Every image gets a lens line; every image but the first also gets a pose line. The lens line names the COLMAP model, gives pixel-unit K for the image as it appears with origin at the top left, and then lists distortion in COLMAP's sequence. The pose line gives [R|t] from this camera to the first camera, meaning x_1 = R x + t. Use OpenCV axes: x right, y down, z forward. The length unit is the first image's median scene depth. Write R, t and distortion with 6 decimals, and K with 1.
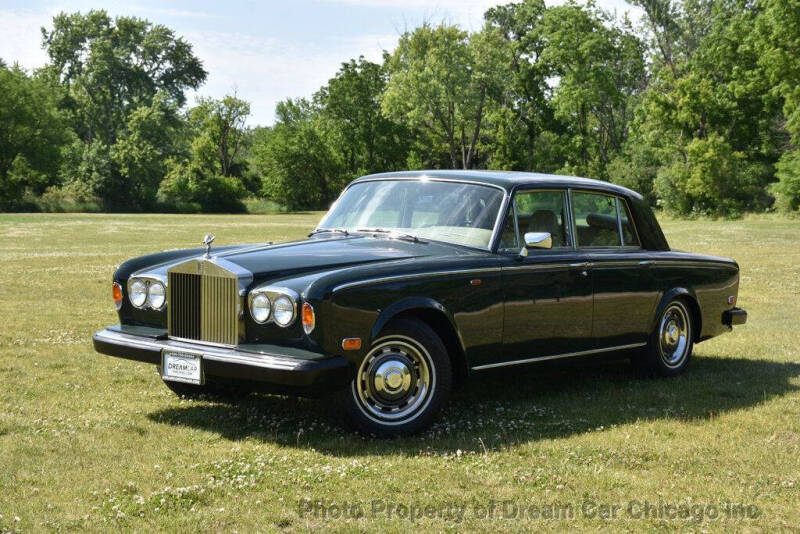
lens RADIAL K [[1271.6, 0, 400.0], [0, 1271.6, 267.0], [0, 0, 1]] dist [0.266738, 0.017075]
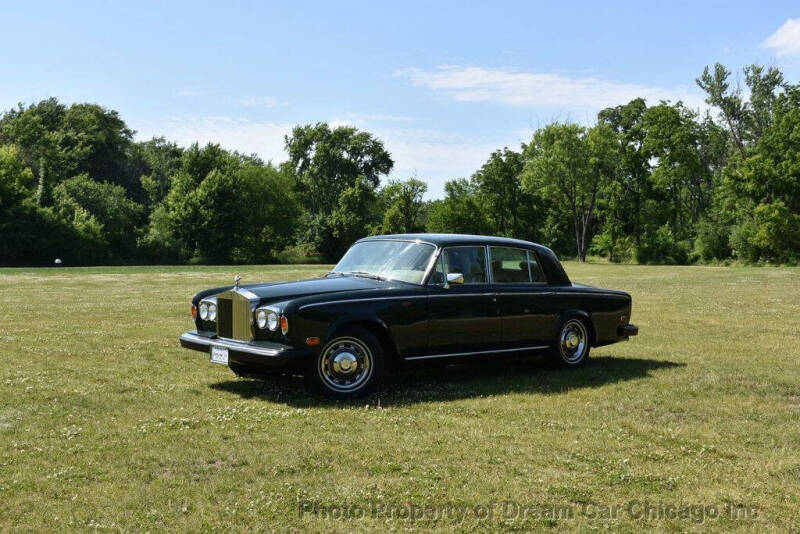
lens RADIAL K [[953.3, 0, 400.0], [0, 953.3, 267.0], [0, 0, 1]] dist [0.077213, 0.066845]
pose [[0.987724, -0.006320, -0.156080, 0.186285], [0.000391, 0.999278, -0.037988, 0.008204], [0.156207, 0.037460, 0.987014, -0.140648]]
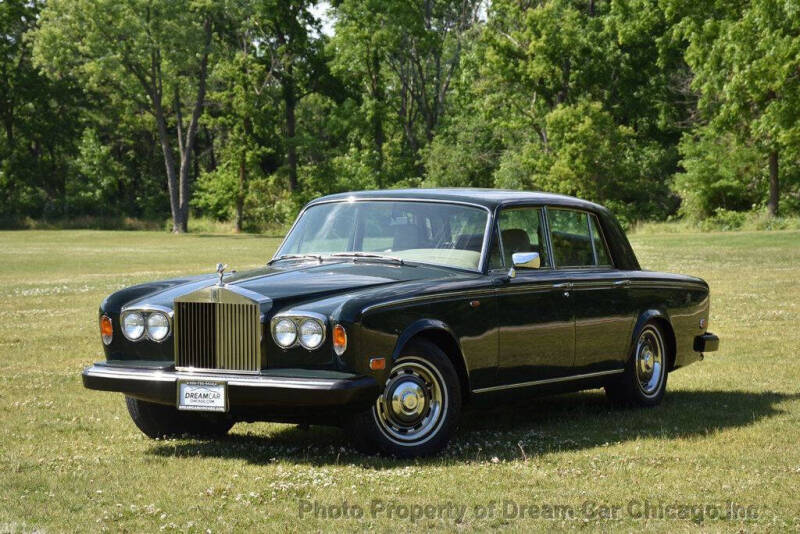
lens RADIAL K [[2223.4, 0, 400.0], [0, 2223.4, 267.0], [0, 0, 1]] dist [0.891069, 0.518919]
pose [[0.986577, -0.028029, 0.160876, -0.216058], [0.032202, 0.999208, -0.023395, 0.017314], [-0.160093, 0.028261, 0.986697, -0.549221]]
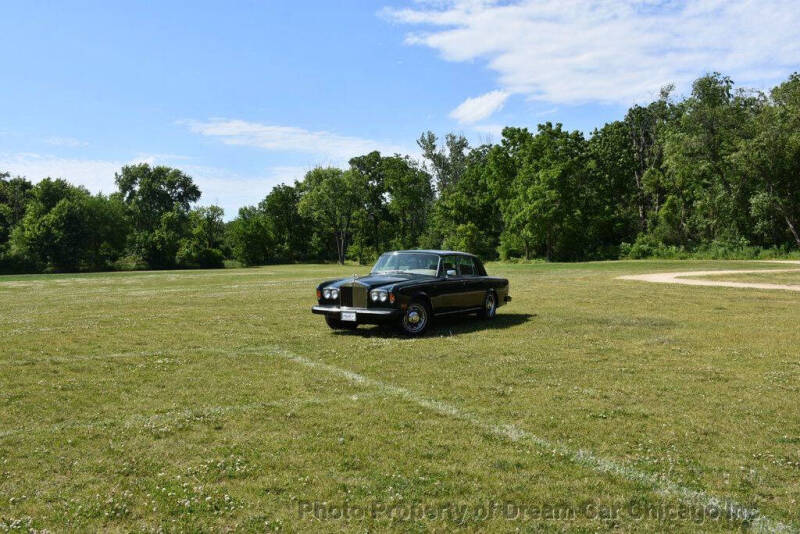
lens RADIAL K [[707.7, 0, 400.0], [0, 707.7, 267.0], [0, 0, 1]] dist [-0.067291, 0.000646]
pose [[0.988943, -0.027937, 0.145644, -0.214426], [0.033510, 0.998792, -0.035951, 0.017866], [-0.144463, 0.040434, 0.988684, -0.538848]]
